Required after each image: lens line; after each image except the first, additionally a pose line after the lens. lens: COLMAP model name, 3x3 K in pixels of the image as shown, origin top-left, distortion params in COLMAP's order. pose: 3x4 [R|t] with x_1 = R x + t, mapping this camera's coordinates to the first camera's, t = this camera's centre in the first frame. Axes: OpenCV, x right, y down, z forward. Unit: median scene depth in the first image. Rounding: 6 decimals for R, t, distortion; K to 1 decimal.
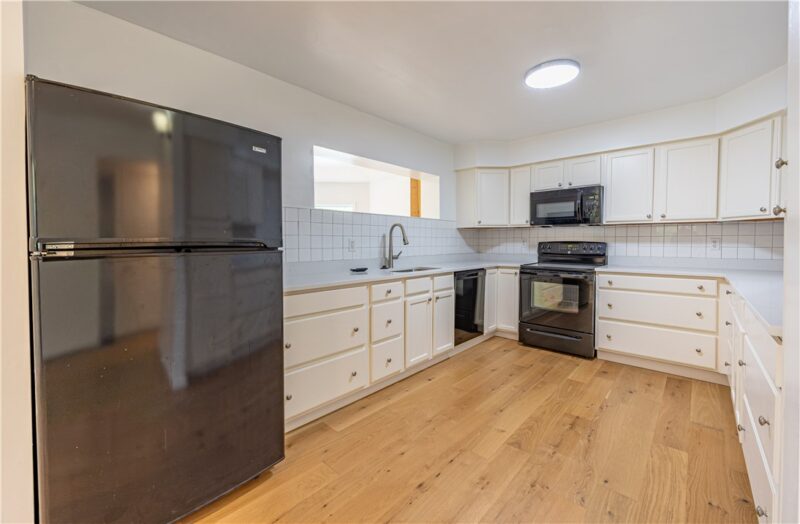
lens RADIAL K [[326.0, 0, 419.0], [0, 326.0, 247.3], [0, 0, 1]] dist [-0.000425, 0.000011]
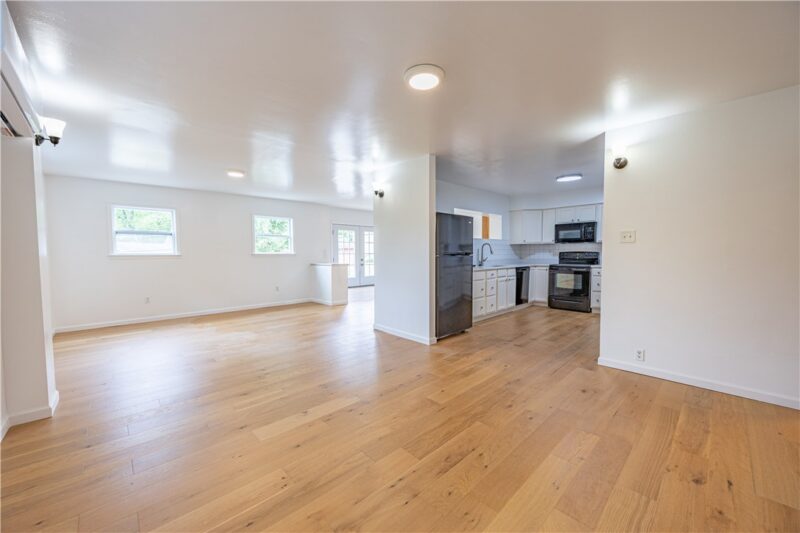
lens RADIAL K [[309.2, 0, 400.0], [0, 309.2, 266.5], [0, 0, 1]] dist [-0.000625, -0.000054]
pose [[0.994828, -0.001540, -0.101567, -0.350671], [0.004324, 0.999621, 0.027198, 0.013141], [0.101486, -0.027496, 0.994457, -0.819501]]
